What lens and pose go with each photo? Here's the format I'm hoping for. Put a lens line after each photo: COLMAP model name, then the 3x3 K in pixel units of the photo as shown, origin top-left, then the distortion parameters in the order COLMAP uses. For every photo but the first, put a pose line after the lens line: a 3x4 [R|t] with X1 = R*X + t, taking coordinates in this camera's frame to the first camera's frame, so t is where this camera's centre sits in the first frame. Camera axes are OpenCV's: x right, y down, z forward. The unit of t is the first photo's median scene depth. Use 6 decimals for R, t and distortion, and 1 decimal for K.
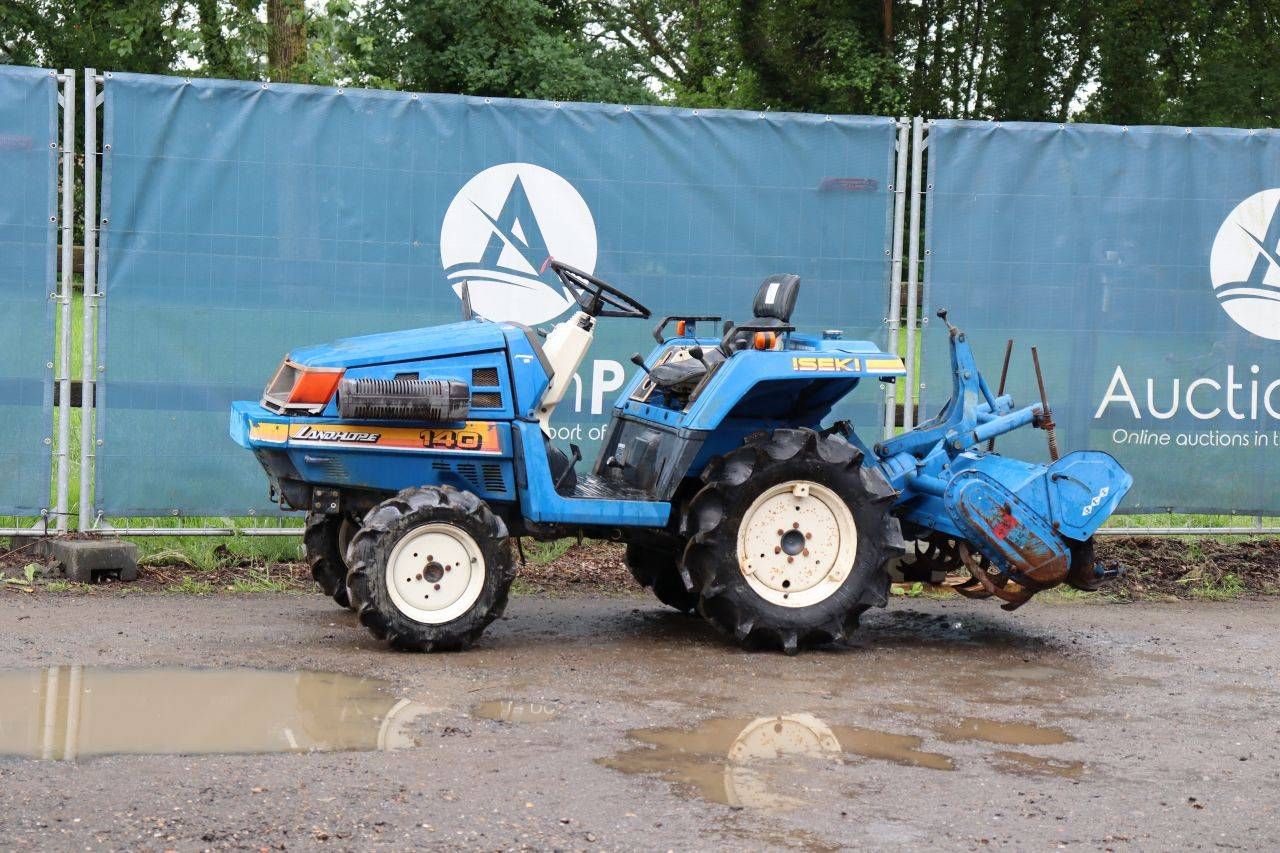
lens RADIAL K [[2469.4, 0, 636.3], [0, 2469.4, 425.8], [0, 0, 1]] dist [0.272188, 0.247085]
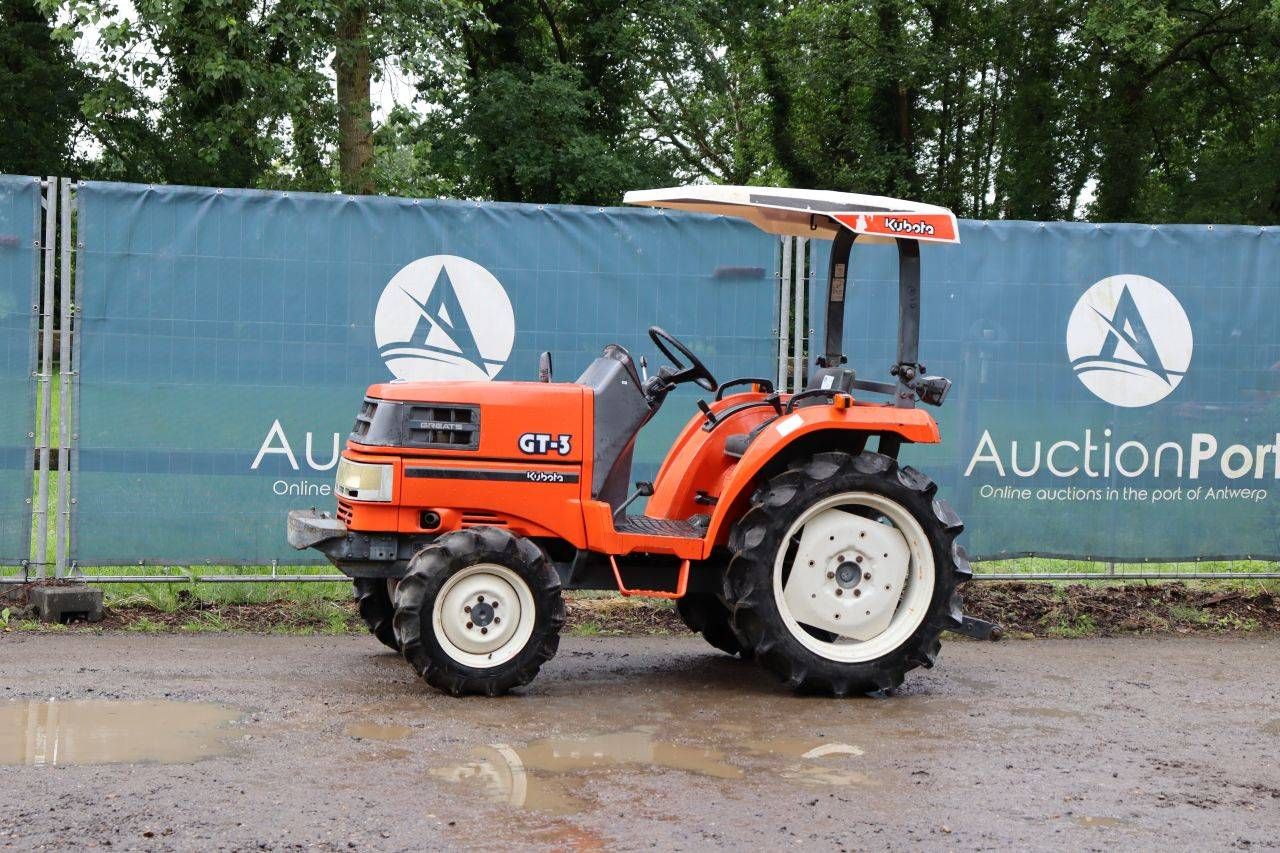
lens RADIAL K [[2249.8, 0, 633.4], [0, 2249.8, 428.1], [0, 0, 1]] dist [0.209946, 0.179086]
pose [[0.999382, -0.004351, -0.034875, 0.073095], [0.003407, 0.999627, -0.027082, 0.002314], [0.034980, 0.026946, 0.999025, -0.034395]]
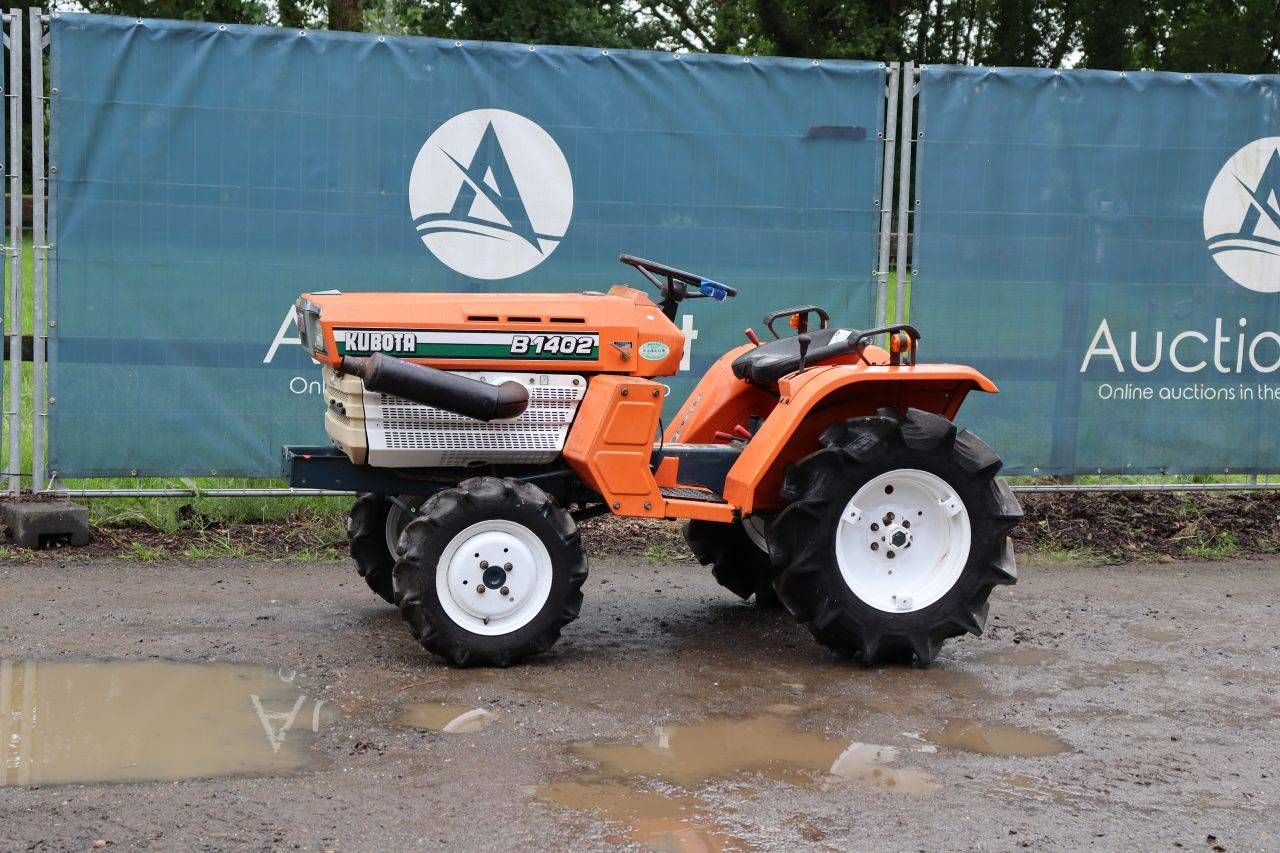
lens RADIAL K [[2136.9, 0, 637.4], [0, 2136.9, 431.9], [0, 0, 1]] dist [0.167565, 0.145723]
pose [[0.999838, 0.001495, -0.017954, 0.023385], [-0.000862, 0.999380, 0.035193, -0.009966], [0.017996, -0.035172, 0.999219, 0.159851]]
